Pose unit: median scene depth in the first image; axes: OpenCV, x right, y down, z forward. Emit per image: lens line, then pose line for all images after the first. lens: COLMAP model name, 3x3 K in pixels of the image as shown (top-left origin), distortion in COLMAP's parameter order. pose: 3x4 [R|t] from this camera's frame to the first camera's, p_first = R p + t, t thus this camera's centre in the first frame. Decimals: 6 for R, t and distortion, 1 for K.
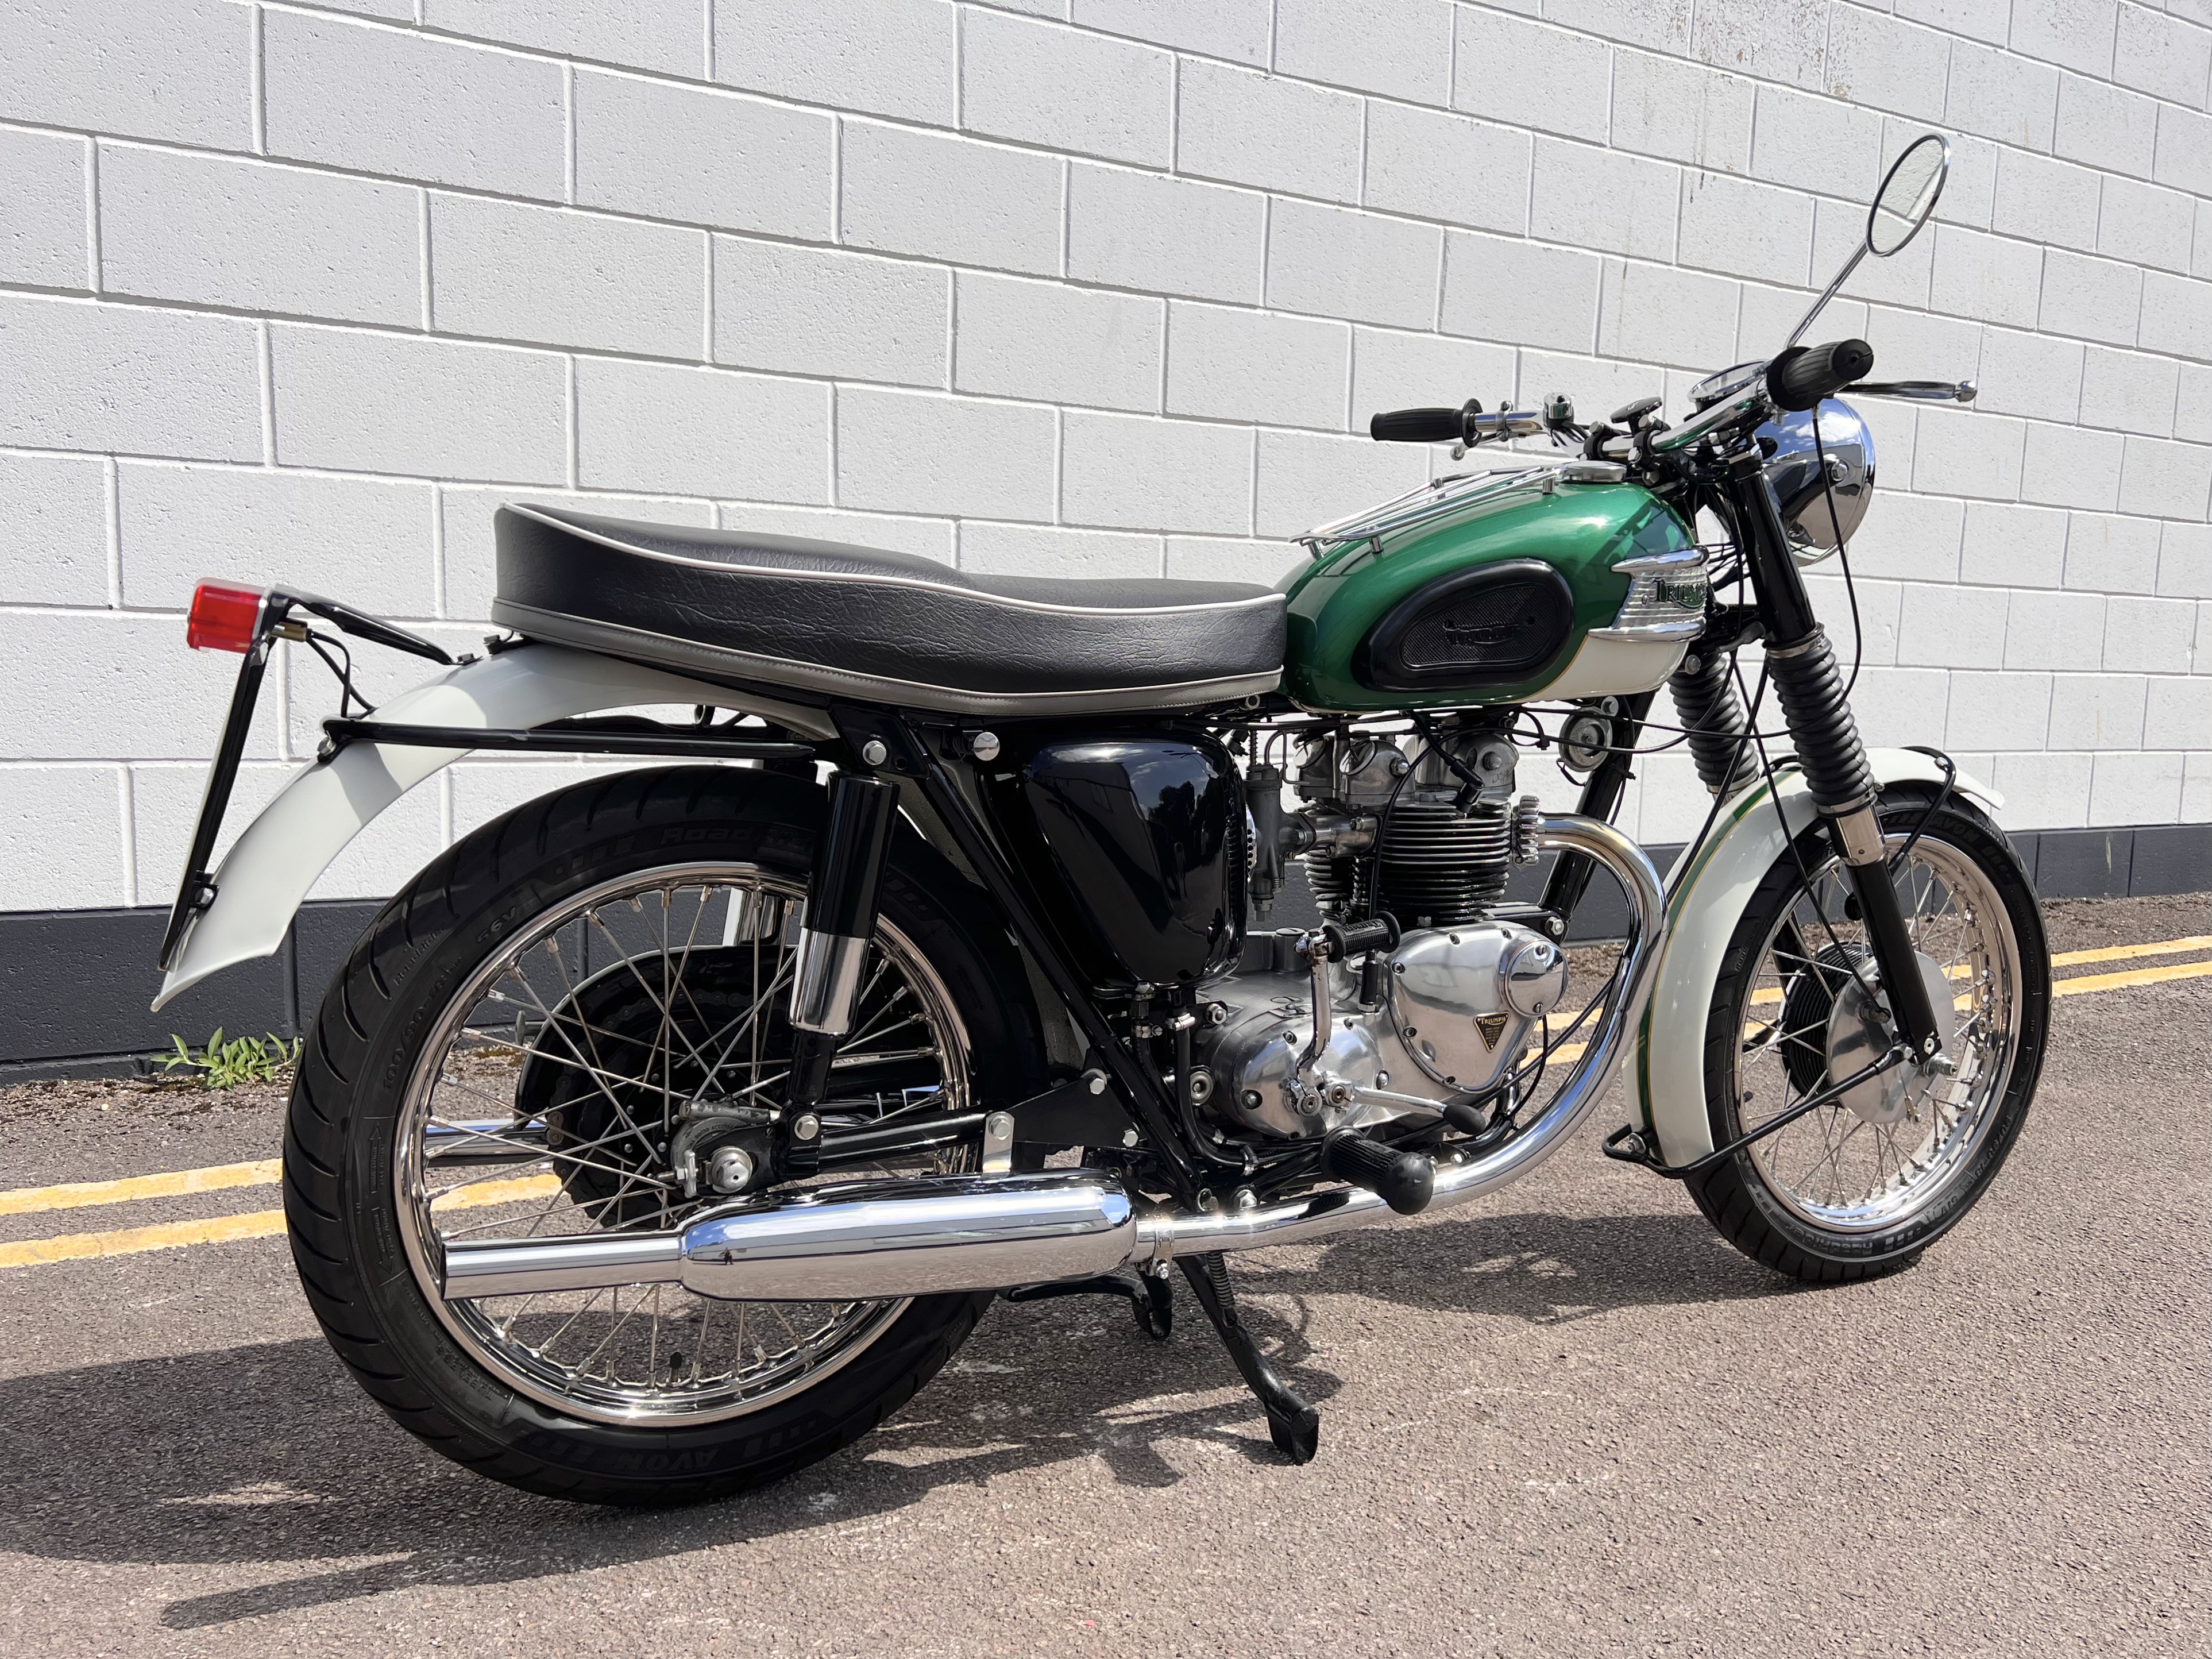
lens RADIAL K [[1740.5, 0, 1146.7], [0, 1740.5, 877.0], [0, 0, 1]] dist [0.046446, -0.053390]
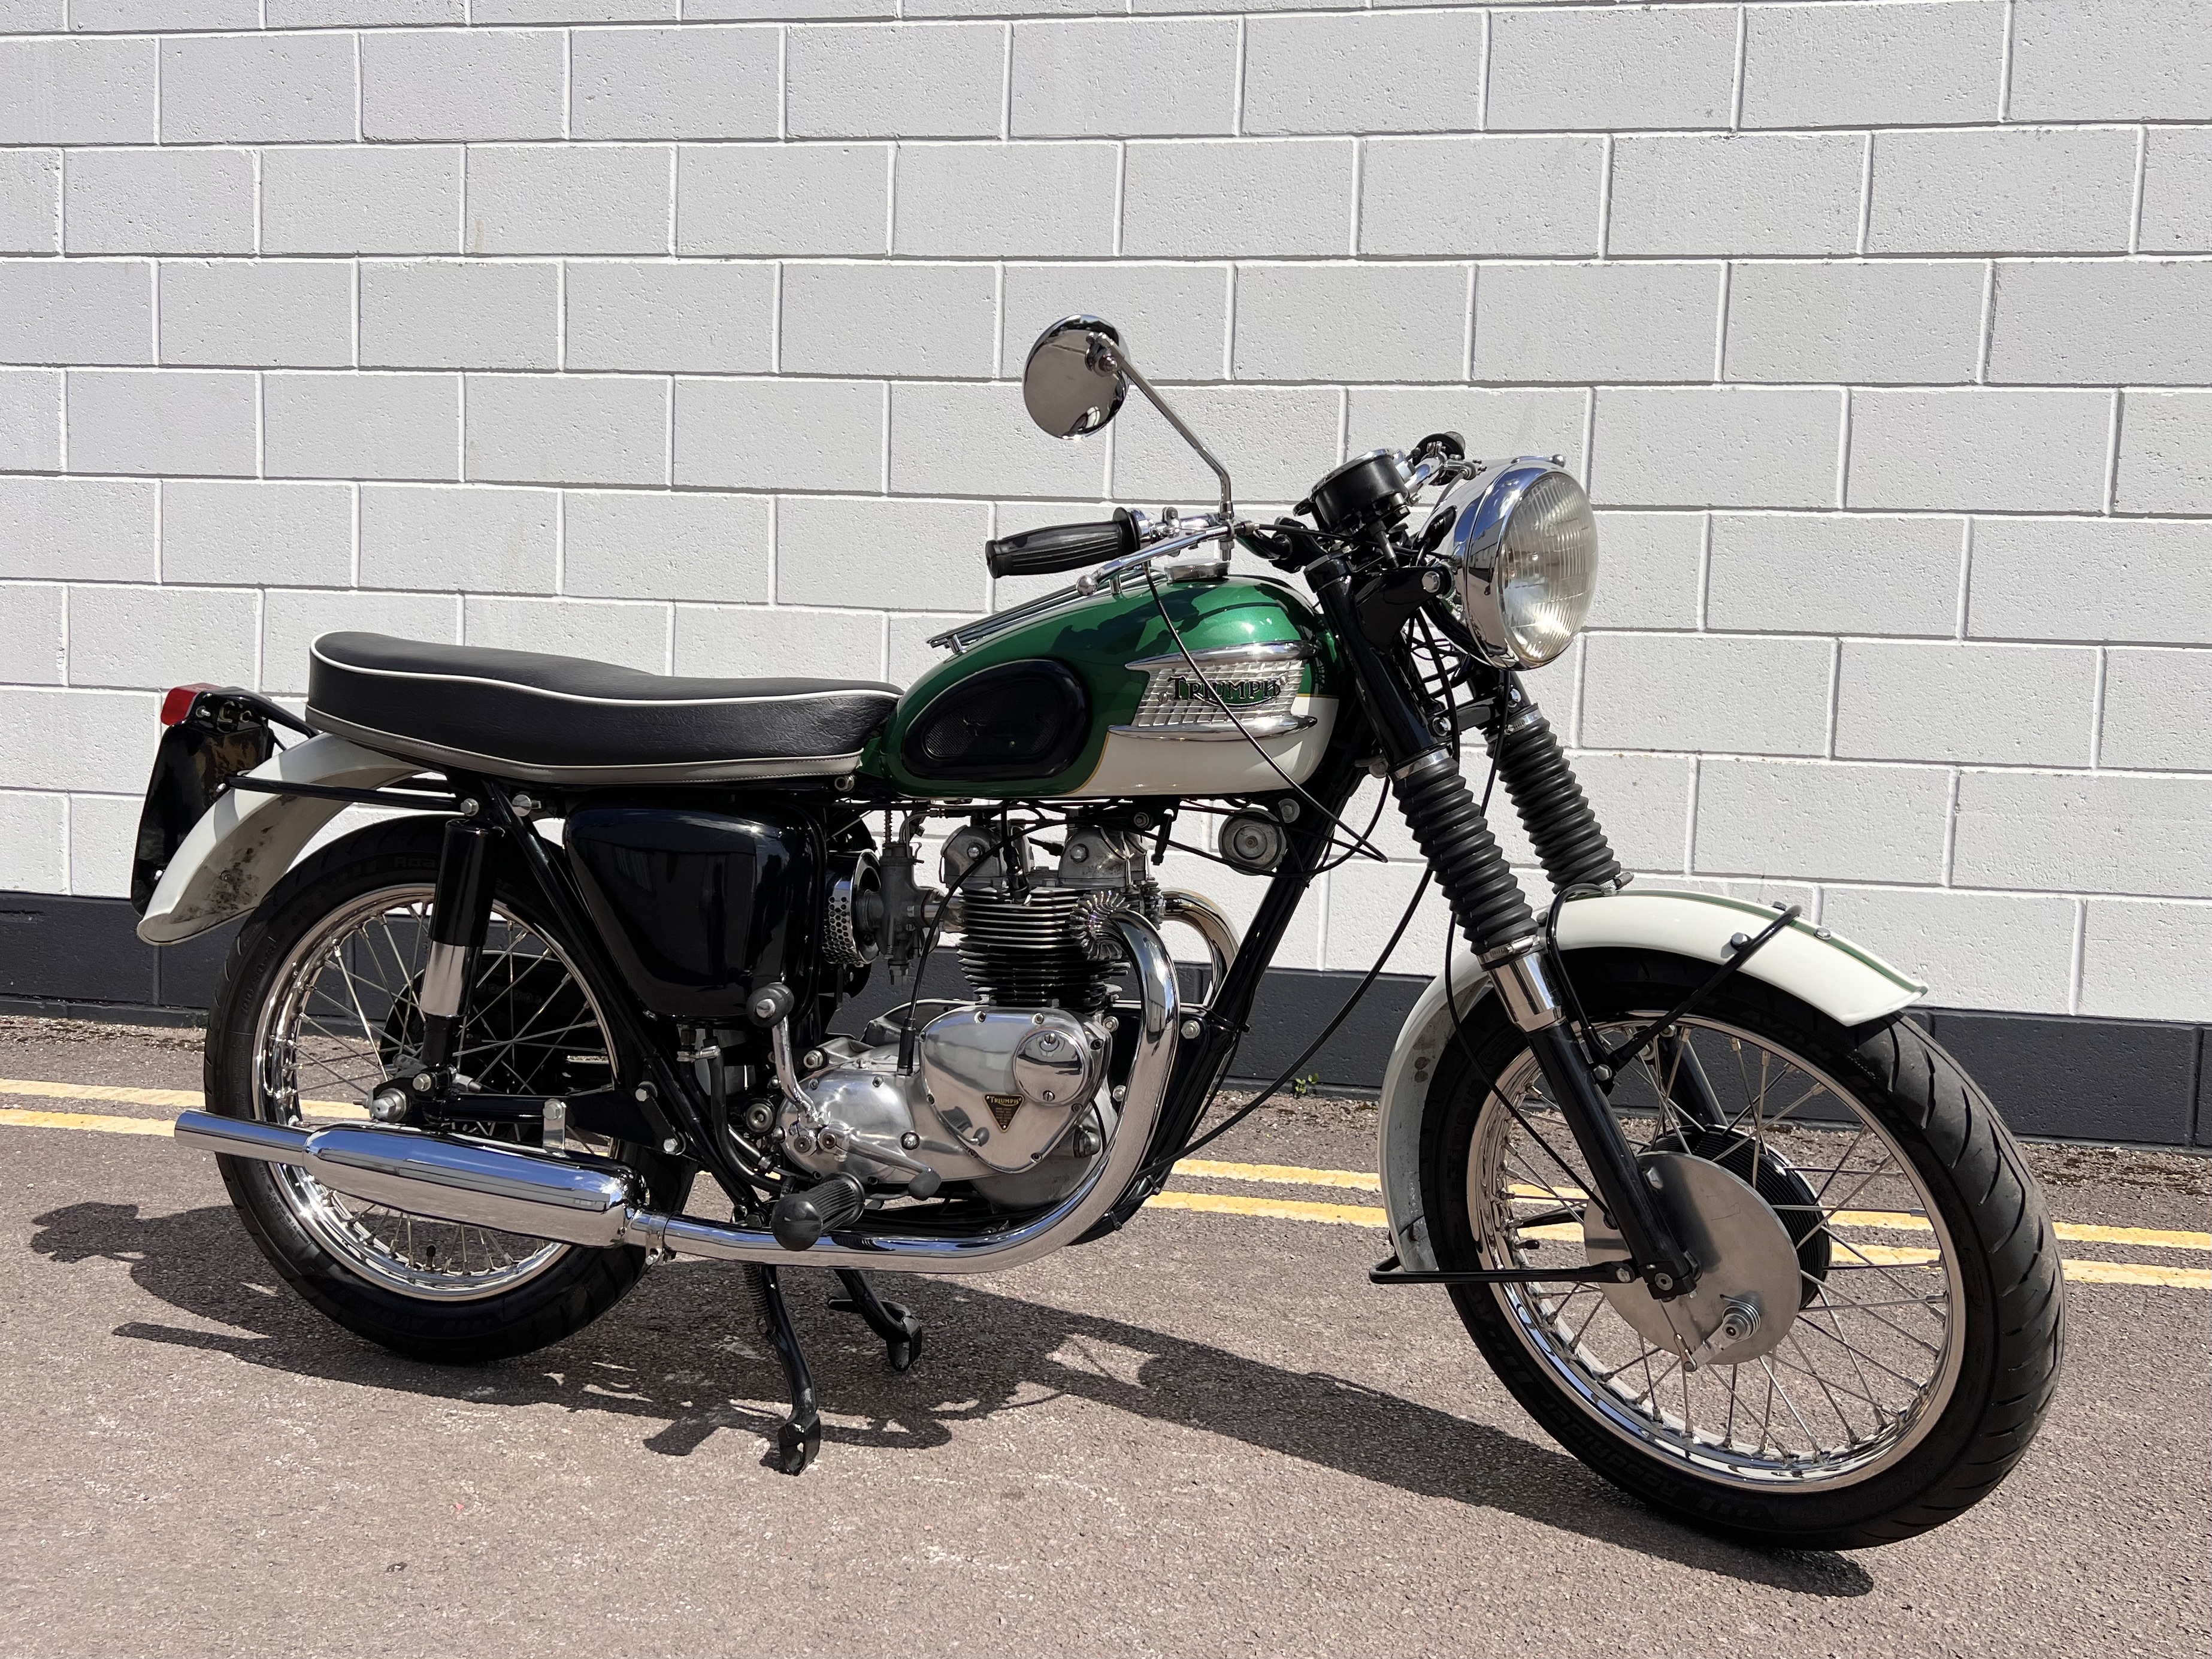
lens RADIAL K [[1815.9, 0, 1099.0], [0, 1815.9, 859.6], [0, 0, 1]] dist [0.044716, -0.046992]
pose [[0.777720, 0.050078, -0.626613, 0.563855], [-0.097668, 0.994343, -0.041753, -0.011577], [0.620978, 0.093672, 0.778211, 0.114184]]
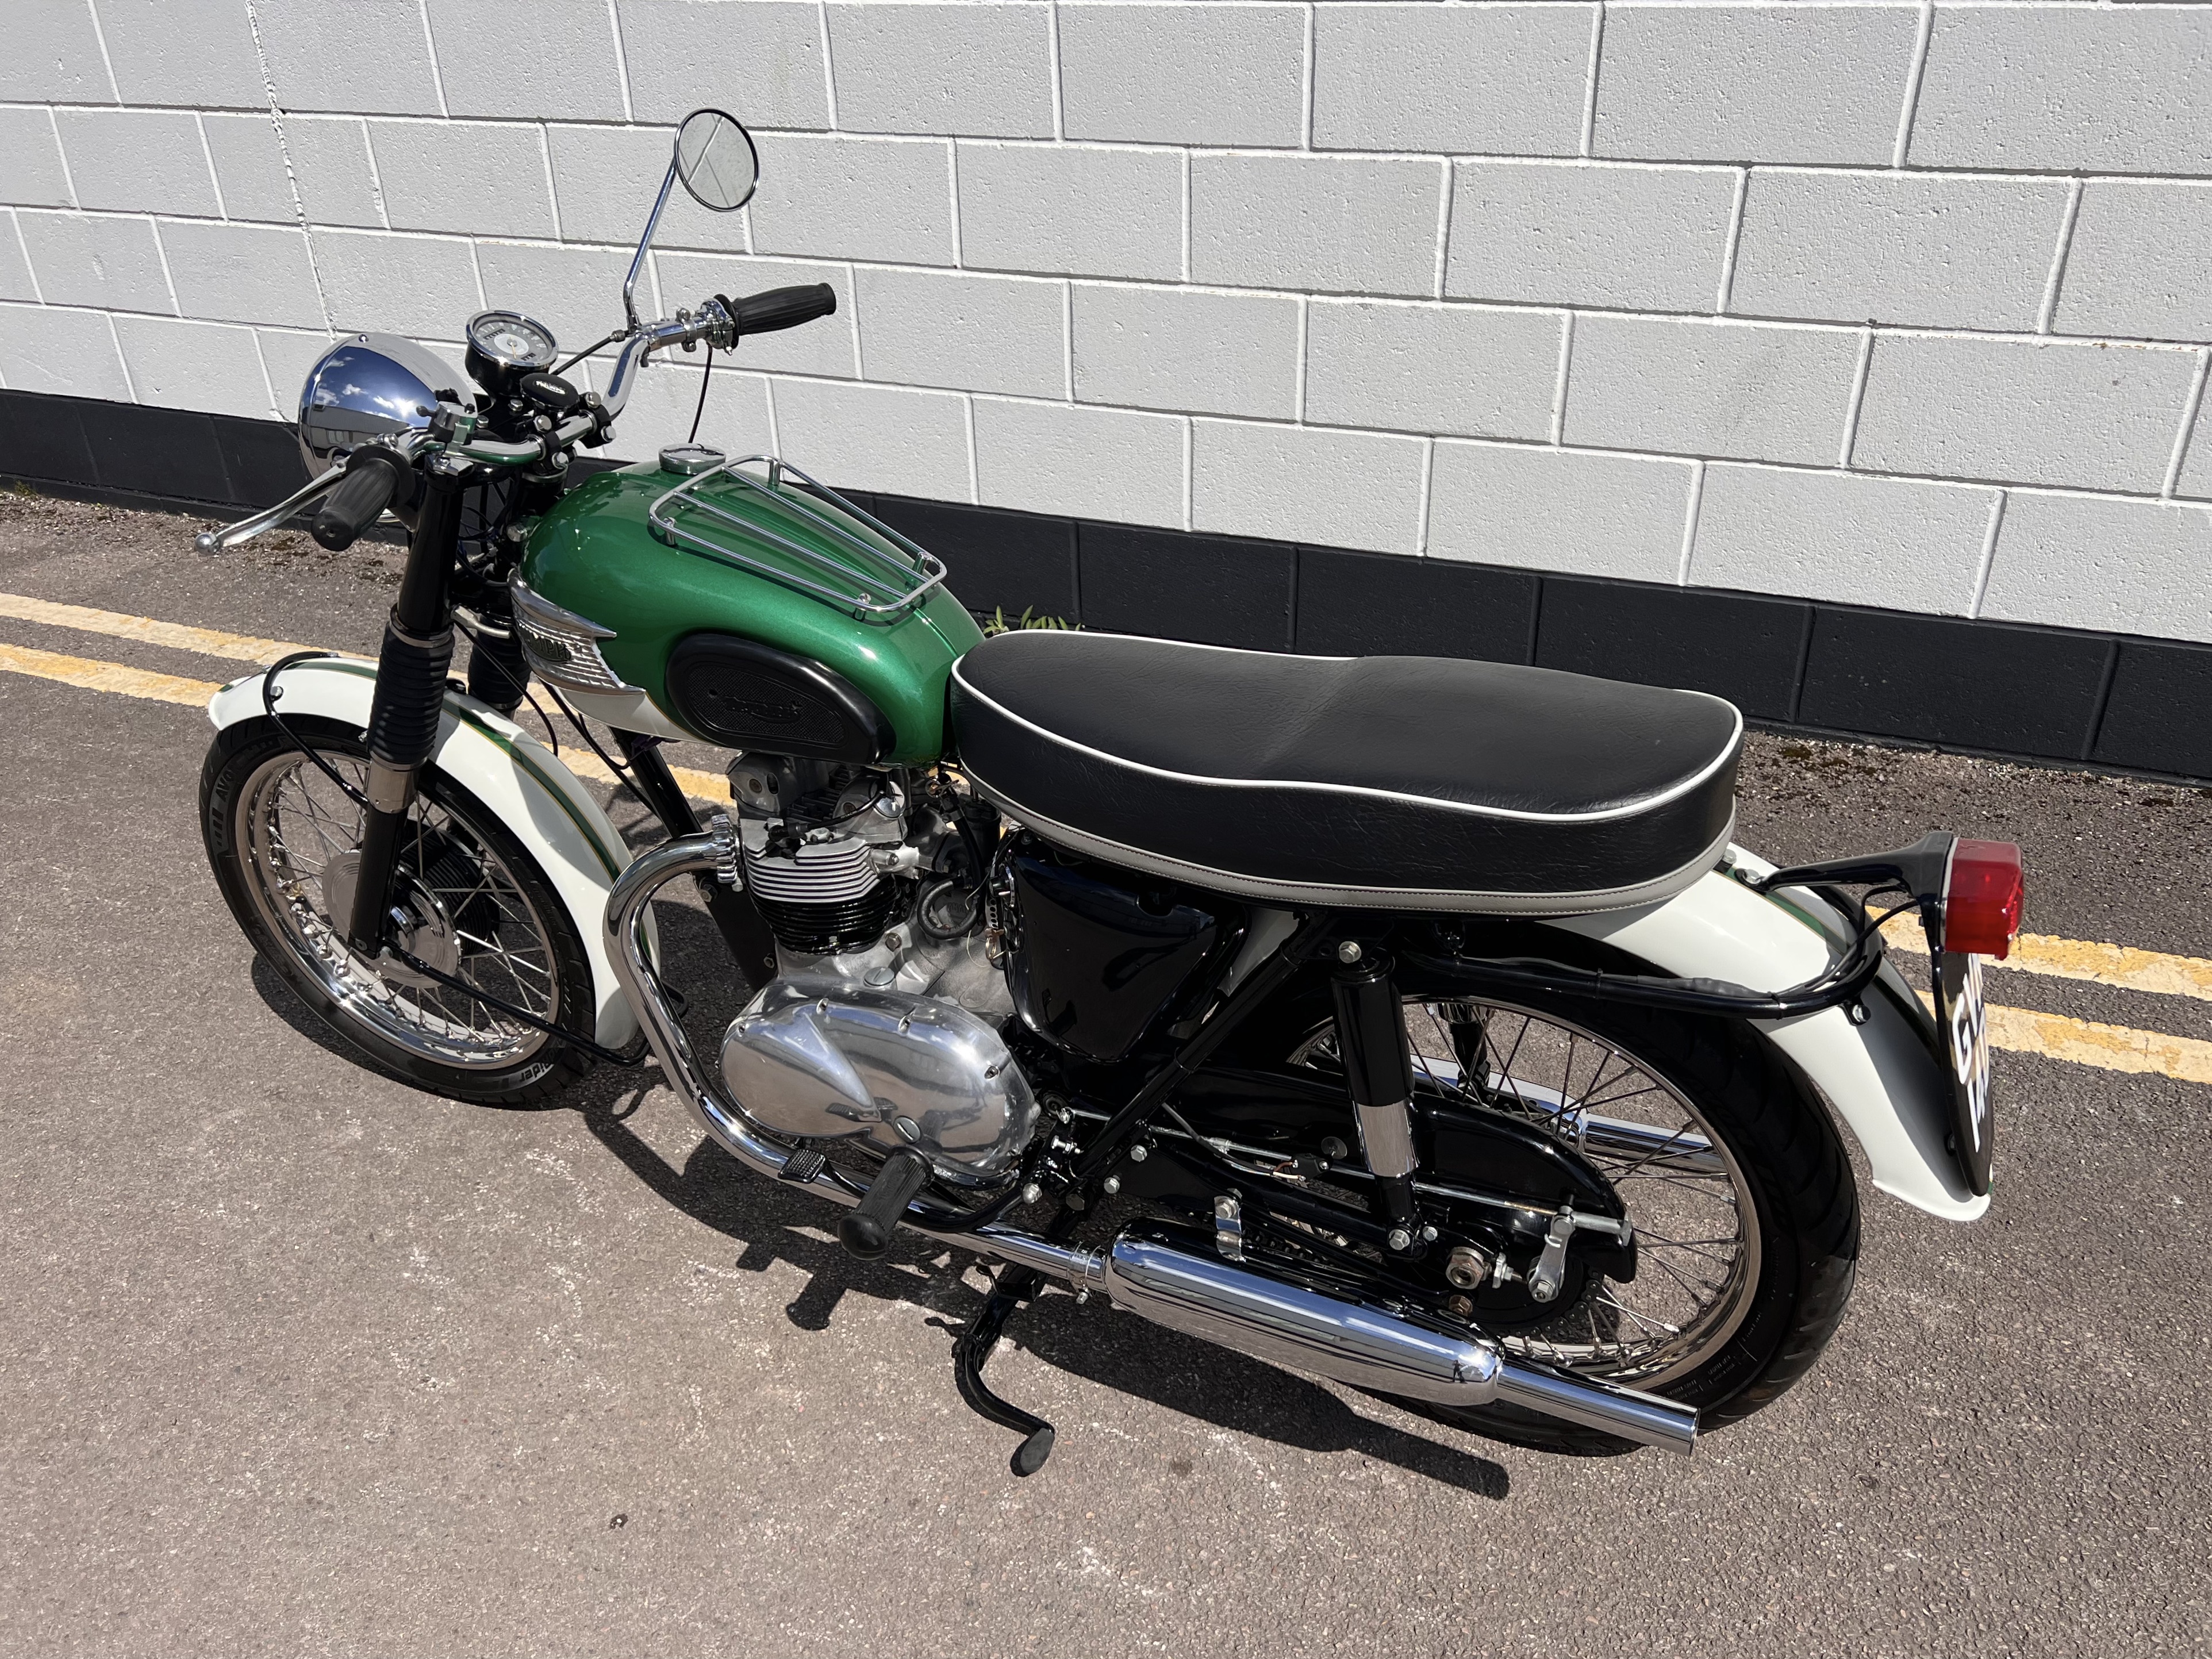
lens RADIAL K [[1739.4, 0, 1110.9], [0, 1739.4, 852.7], [0, 0, 1]] dist [0.042391, -0.039242]
pose [[0.604314, 0.361910, -0.709807, 0.499093], [-0.056269, 0.908043, 0.415079, -0.293262], [0.794757, -0.210898, 0.569107, 0.292495]]
